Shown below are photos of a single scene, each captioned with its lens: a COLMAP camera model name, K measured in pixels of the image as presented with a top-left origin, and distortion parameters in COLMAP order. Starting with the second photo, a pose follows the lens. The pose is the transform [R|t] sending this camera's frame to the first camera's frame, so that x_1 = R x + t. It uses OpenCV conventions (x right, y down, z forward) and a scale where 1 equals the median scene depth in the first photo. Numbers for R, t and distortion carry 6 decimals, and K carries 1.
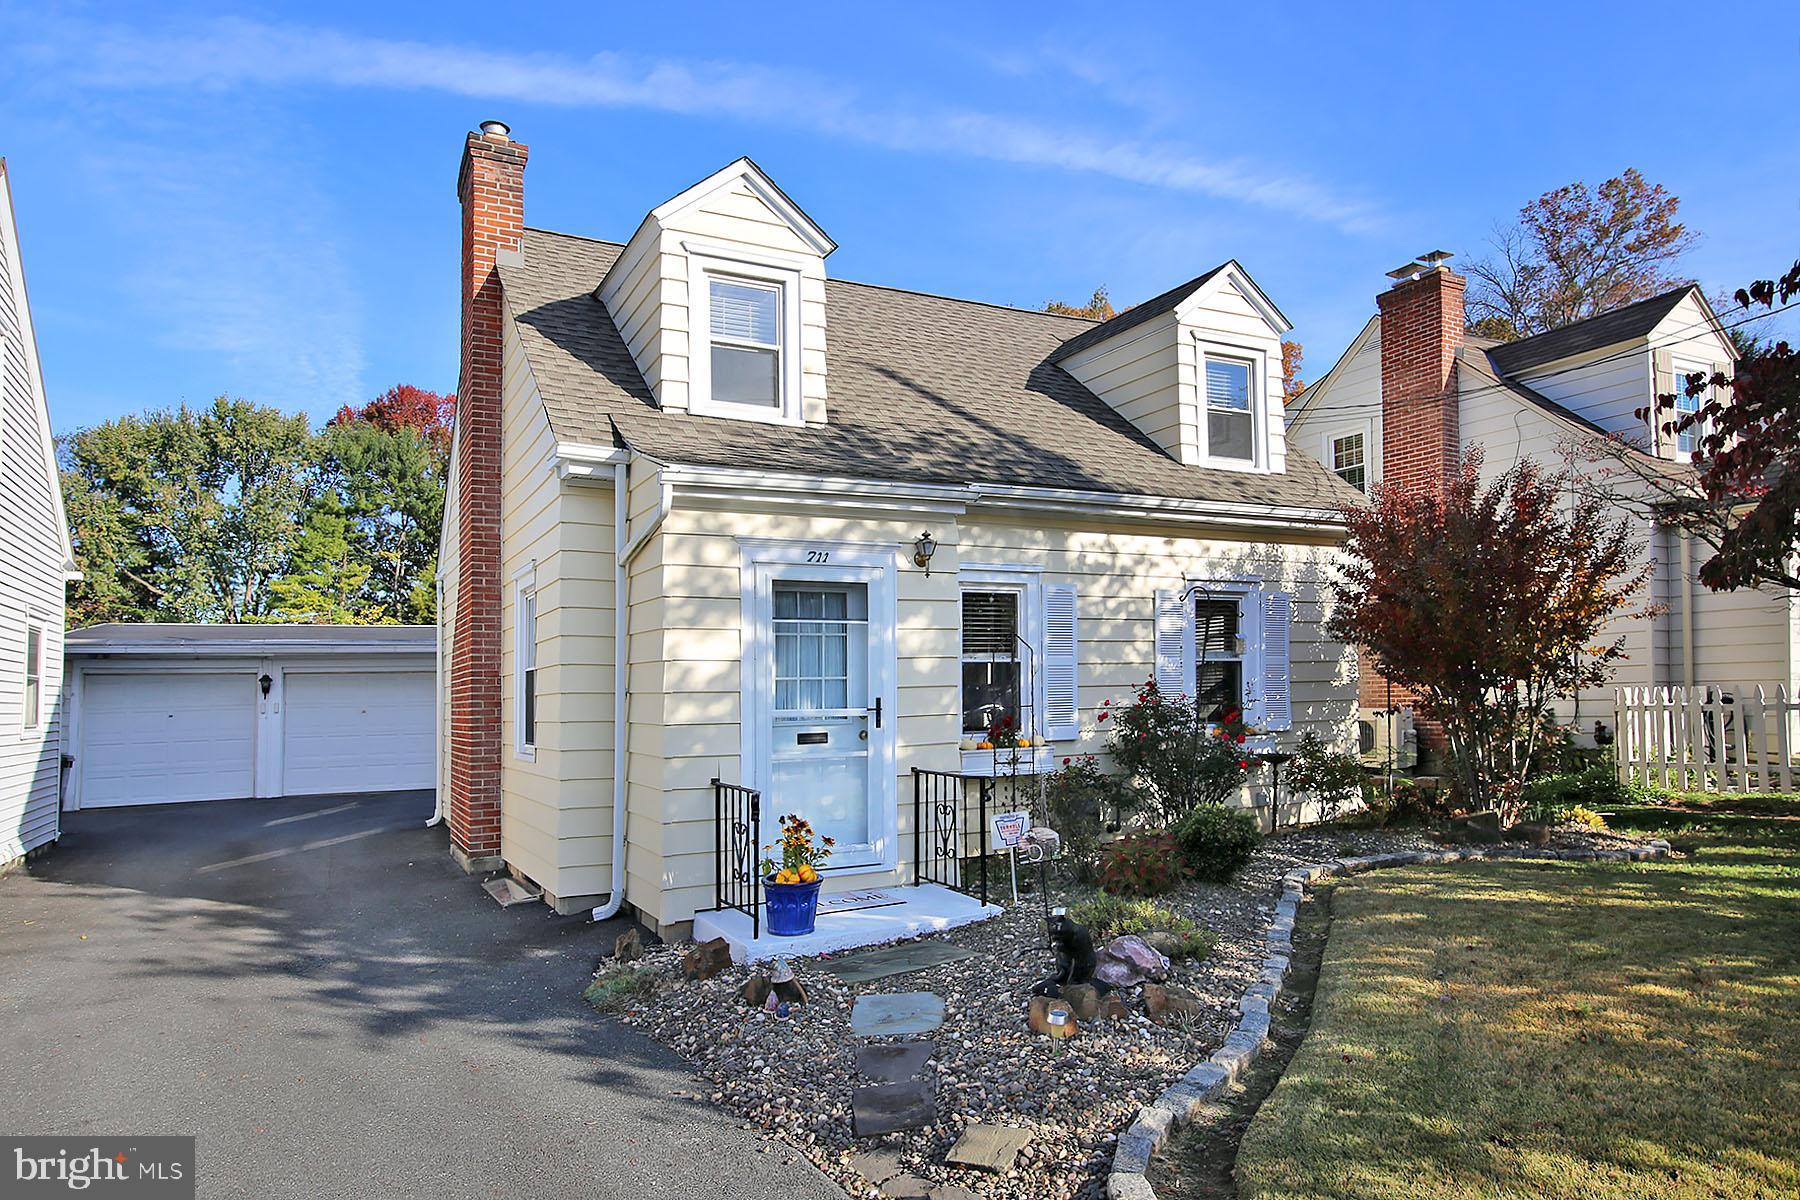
lens RADIAL K [[1190.2, 0, 902.4], [0, 1190.2, 598.9], [0, 0, 1]] dist [0.010906, -0.001930]
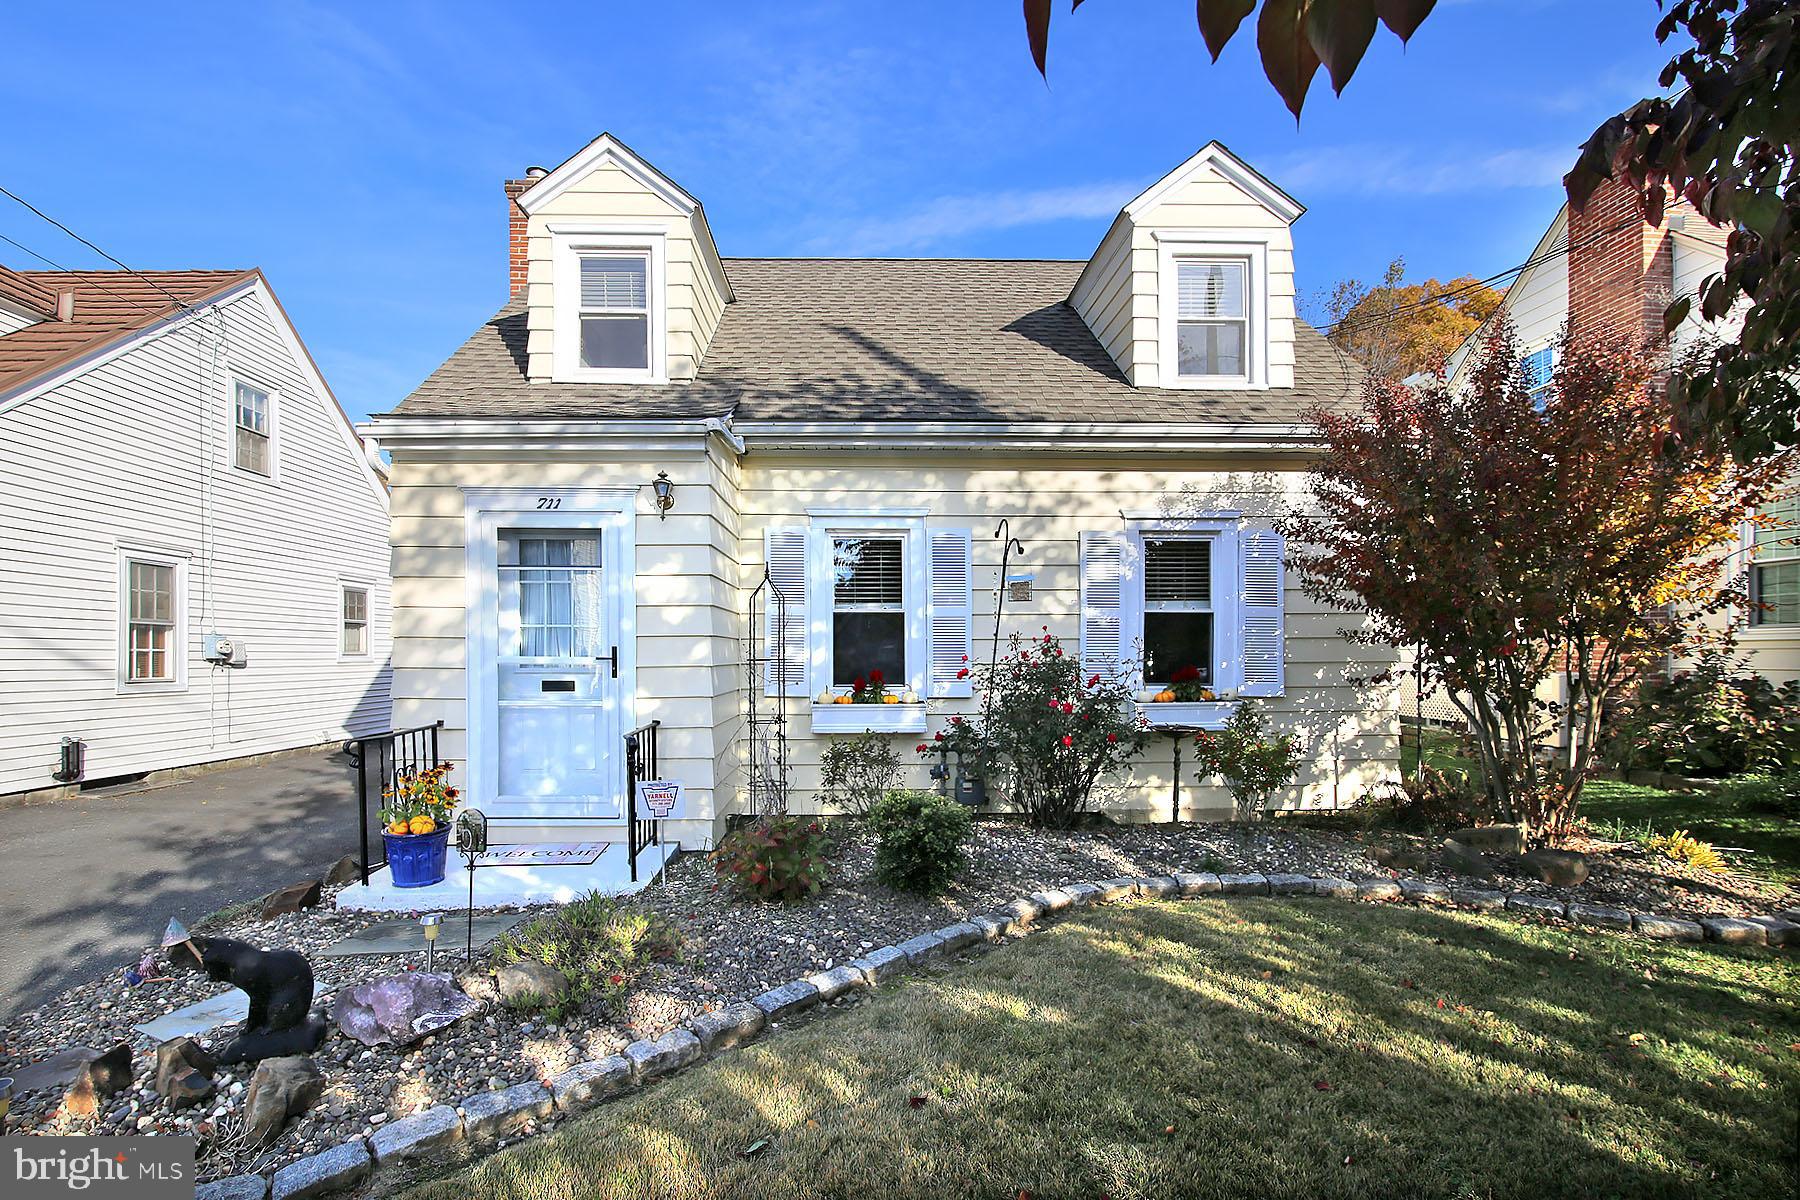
lens RADIAL K [[853.6, 0, 892.1], [0, 853.6, 608.5], [0, 0, 1]] dist [-0.013613, 0.002781]
pose [[0.886402, 0.001584, -0.462913, 0.406716], [0.018593, 0.999065, 0.039021, 0.023237], [0.462542, -0.043195, 0.885544, 0.399989]]
